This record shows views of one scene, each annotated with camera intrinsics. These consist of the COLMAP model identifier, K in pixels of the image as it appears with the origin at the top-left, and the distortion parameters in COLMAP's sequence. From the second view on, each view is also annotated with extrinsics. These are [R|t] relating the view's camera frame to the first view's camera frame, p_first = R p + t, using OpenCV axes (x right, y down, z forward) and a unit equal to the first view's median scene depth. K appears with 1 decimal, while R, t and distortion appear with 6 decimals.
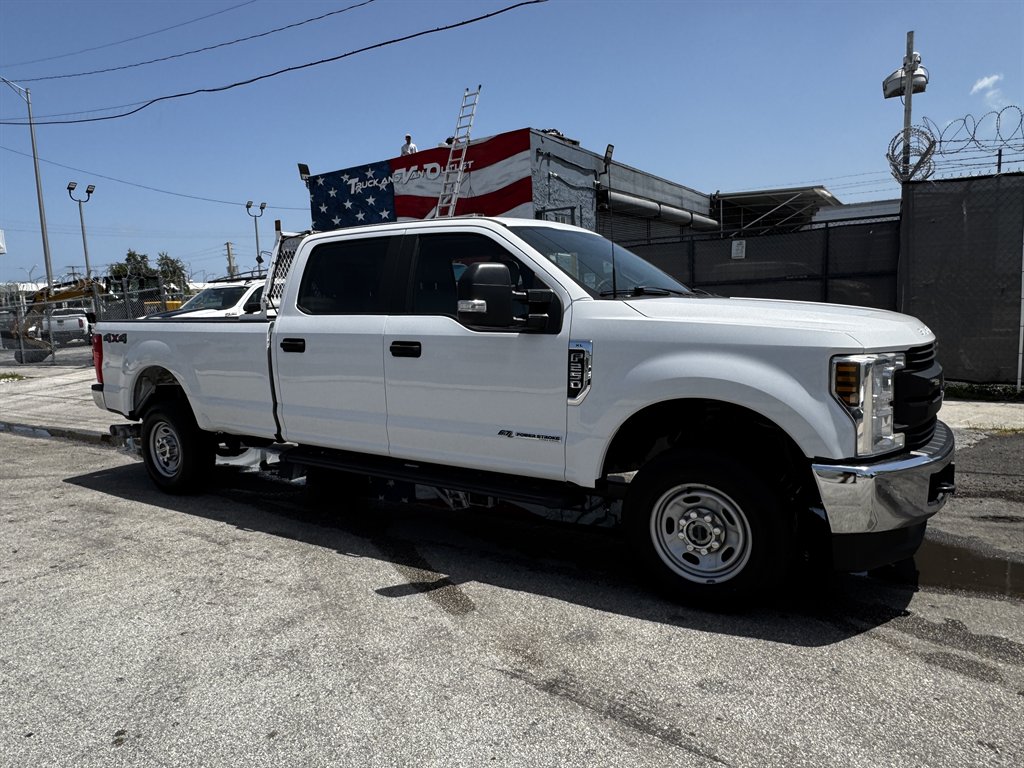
lens RADIAL K [[656.5, 0, 509.0], [0, 656.5, 386.0], [0, 0, 1]] dist [-0.006550, 0.004974]
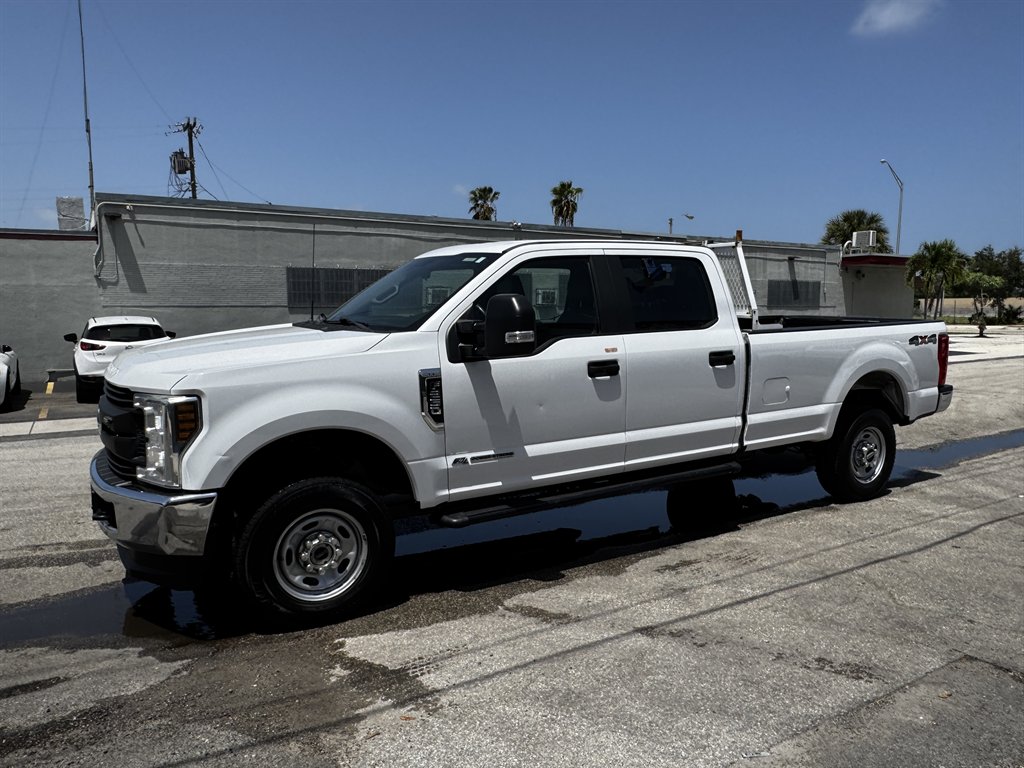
lens RADIAL K [[720.0, 0, 508.7], [0, 720.0, 386.8], [0, 0, 1]] dist [-0.007018, 0.005847]
pose [[-0.444240, 0.143815, -0.884290, 0.838044], [-0.093206, 0.974257, 0.205271, -0.215261], [0.891046, 0.173611, -0.419399, 1.248644]]
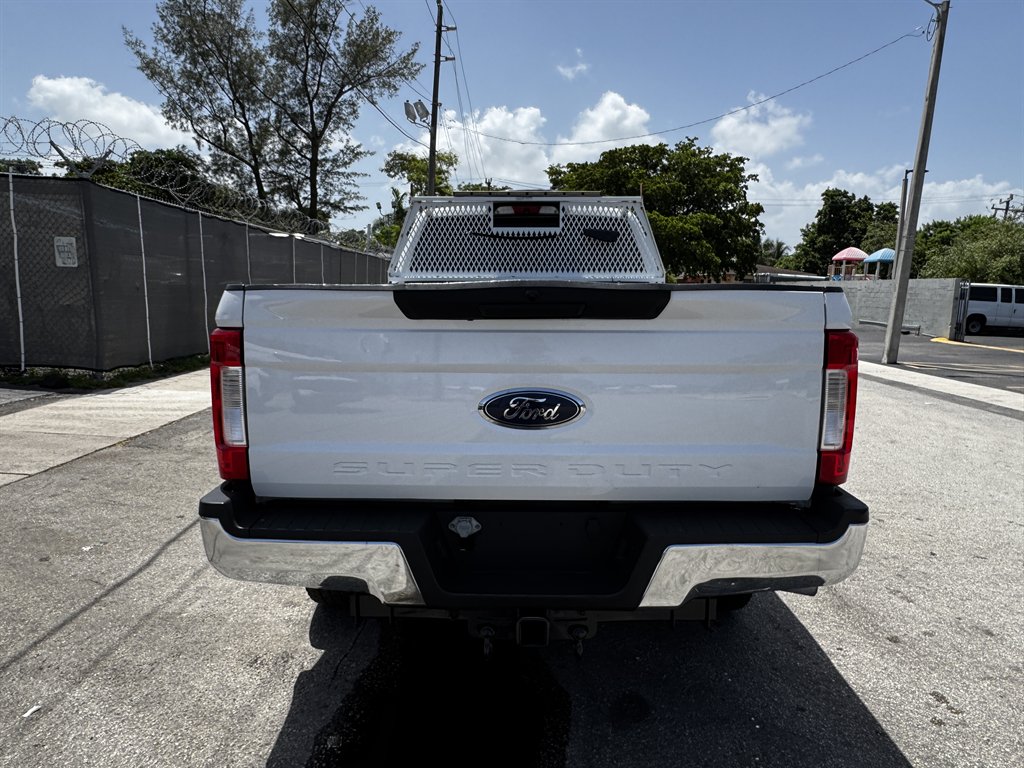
lens RADIAL K [[656.5, 0, 510.9], [0, 656.5, 386.1], [0, 0, 1]] dist [-0.006550, 0.004974]
pose [[-0.532504, -0.090074, 0.841621, -0.892030], [0.113053, 0.977844, 0.176183, -0.139220], [-0.838844, 0.188966, -0.510523, 1.430304]]
